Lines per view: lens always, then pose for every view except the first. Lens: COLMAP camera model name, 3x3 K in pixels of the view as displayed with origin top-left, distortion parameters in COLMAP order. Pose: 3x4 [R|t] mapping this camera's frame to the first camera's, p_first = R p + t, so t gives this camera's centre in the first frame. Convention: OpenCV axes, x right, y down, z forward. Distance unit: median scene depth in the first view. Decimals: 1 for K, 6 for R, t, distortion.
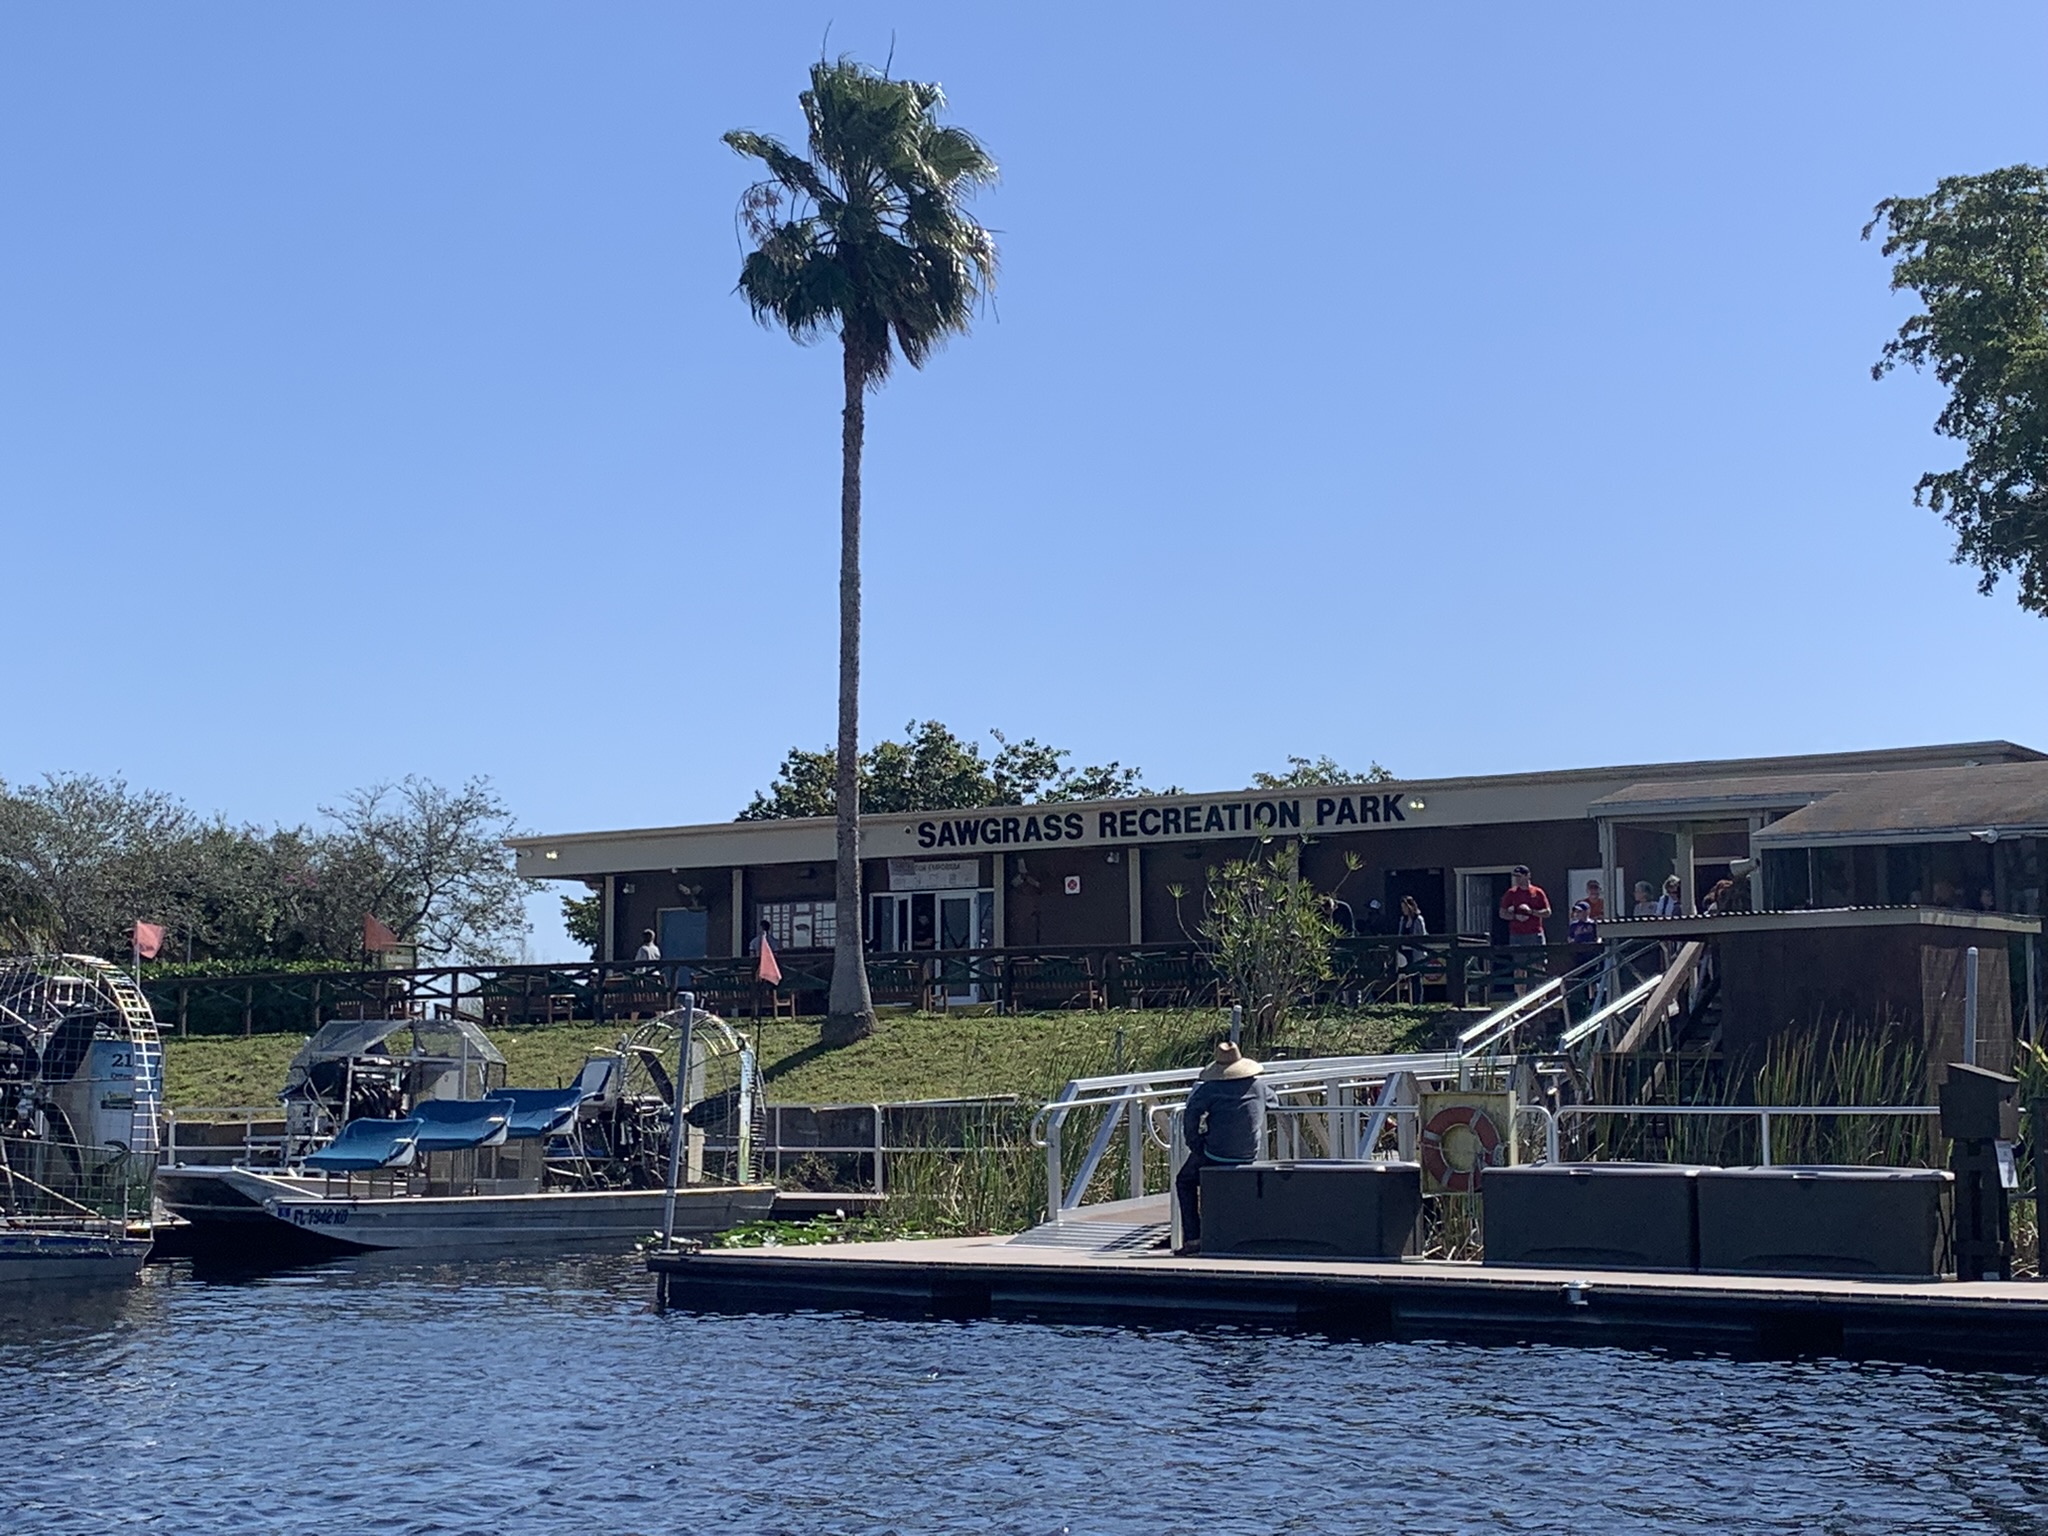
lens RADIAL K [[3221.7, 0, 1023.7], [0, 3221.7, 768.0], [0, 0, 1]] dist [0.019071, 0.000000]
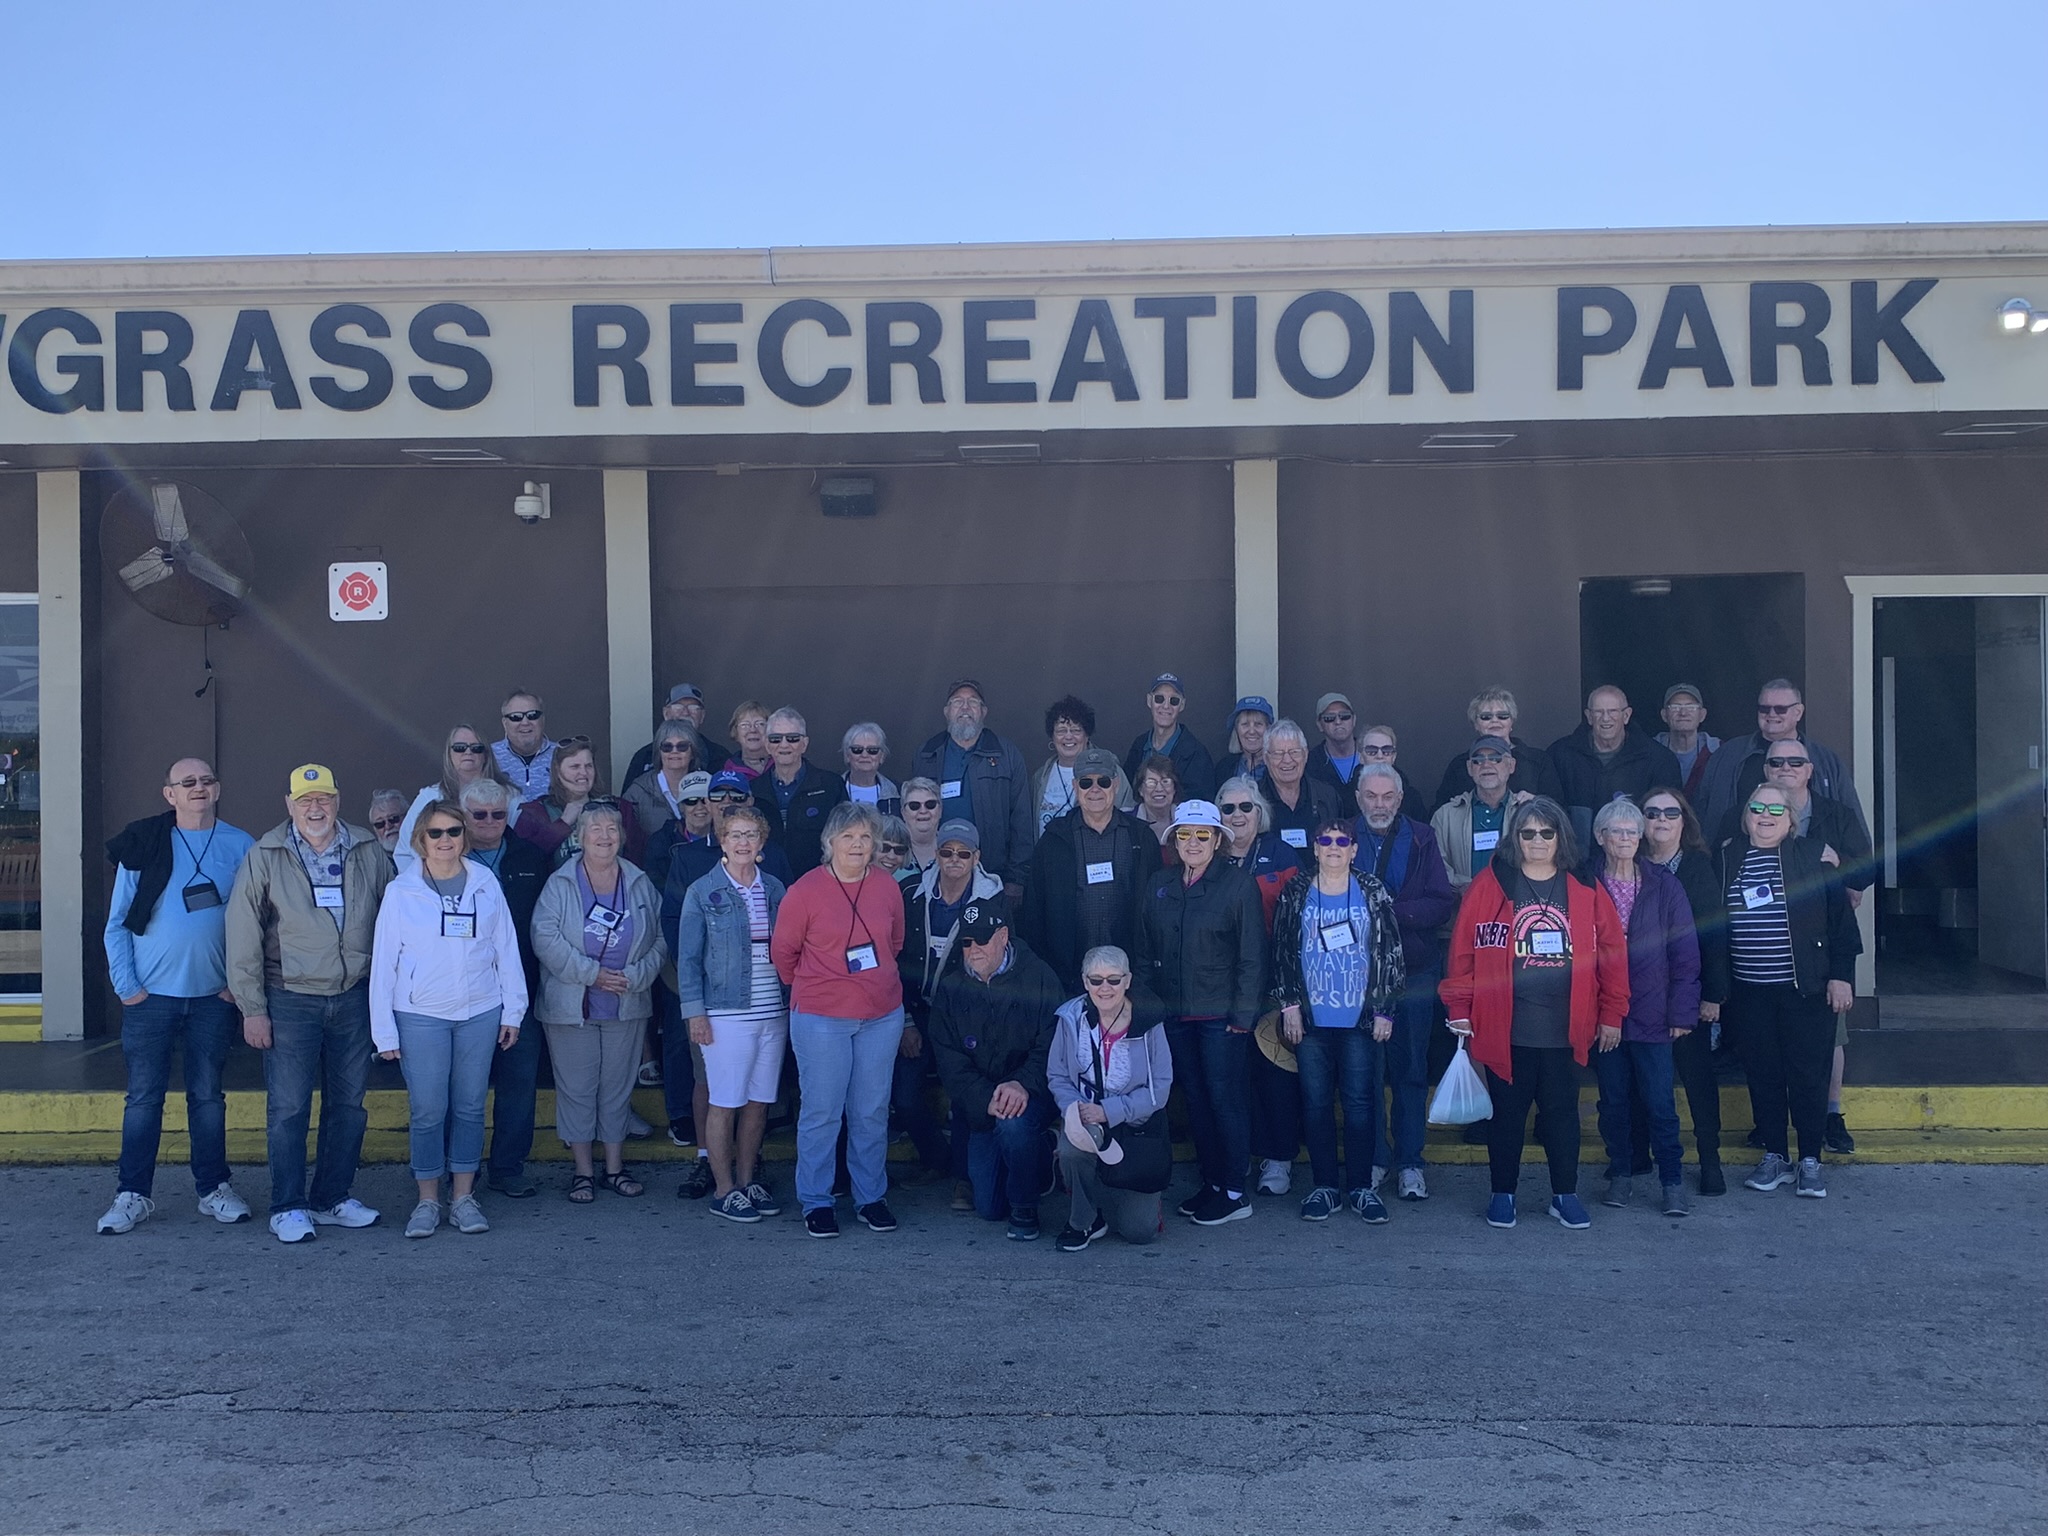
lens RADIAL K [[1998.9, 0, 1020.5], [0, 1998.9, 769.9], [0, 0, 1]] dist [0.067549, 0.000000]
pose [[0.865279, -0.005800, 0.501257, -0.025684], [-0.049099, 0.994145, 0.096258, 0.033450], [-0.498880, -0.107901, 0.859928, 0.853661]]
